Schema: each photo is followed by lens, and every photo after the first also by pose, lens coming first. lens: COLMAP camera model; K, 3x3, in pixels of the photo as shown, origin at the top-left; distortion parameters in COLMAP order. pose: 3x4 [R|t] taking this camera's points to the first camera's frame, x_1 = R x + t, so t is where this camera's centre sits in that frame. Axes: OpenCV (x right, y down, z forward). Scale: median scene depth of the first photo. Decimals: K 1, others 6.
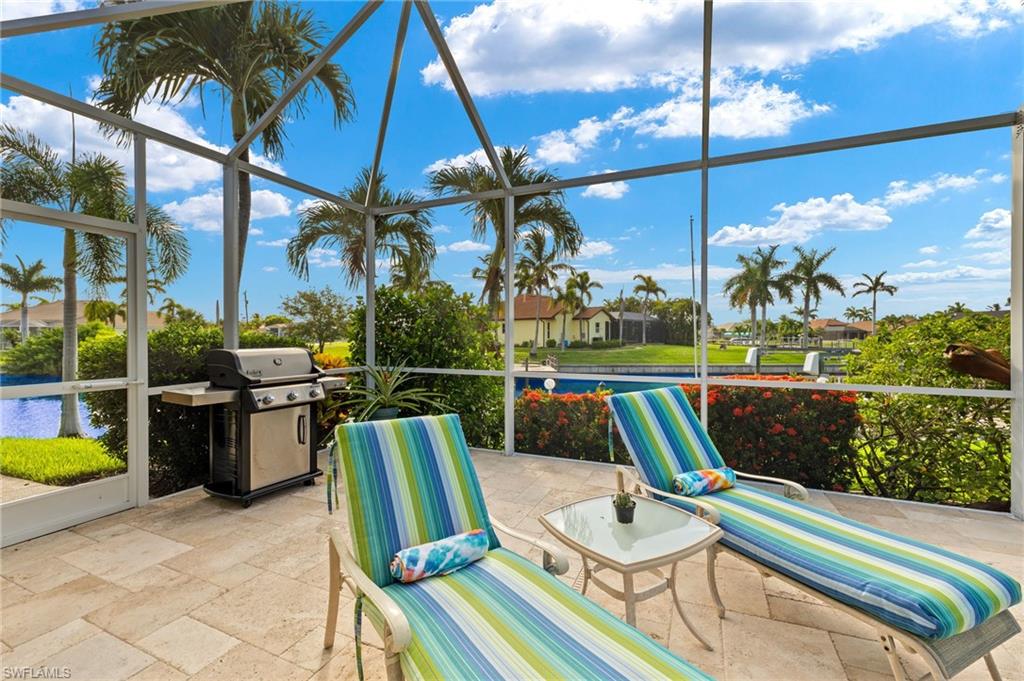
lens RADIAL K [[432.8, 0, 509.3], [0, 432.8, 336.0], [0, 0, 1]] dist [0.002100, 0.000285]
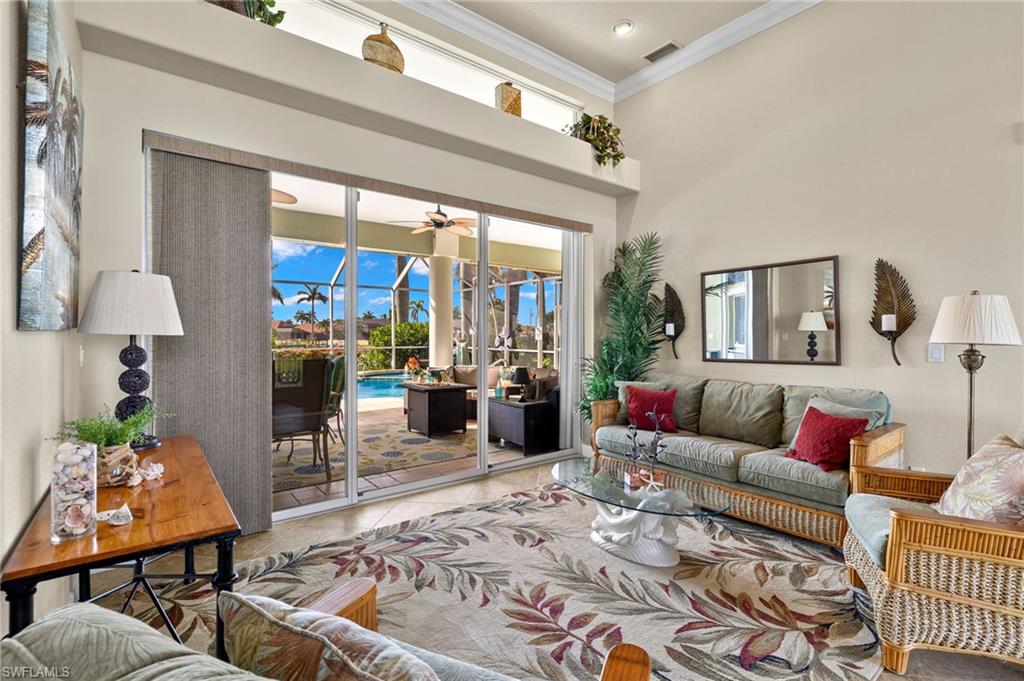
lens RADIAL K [[461.5, 0, 512.0], [0, 461.5, 340.5], [0, 0, 1]] dist [-0.001525, -0.000304]
pose [[0.463882, -0.011684, 0.885820, -0.085077], [0.004268, 0.999931, 0.010954, 0.000400], [-0.885887, -0.001301, 0.463900, -0.175450]]
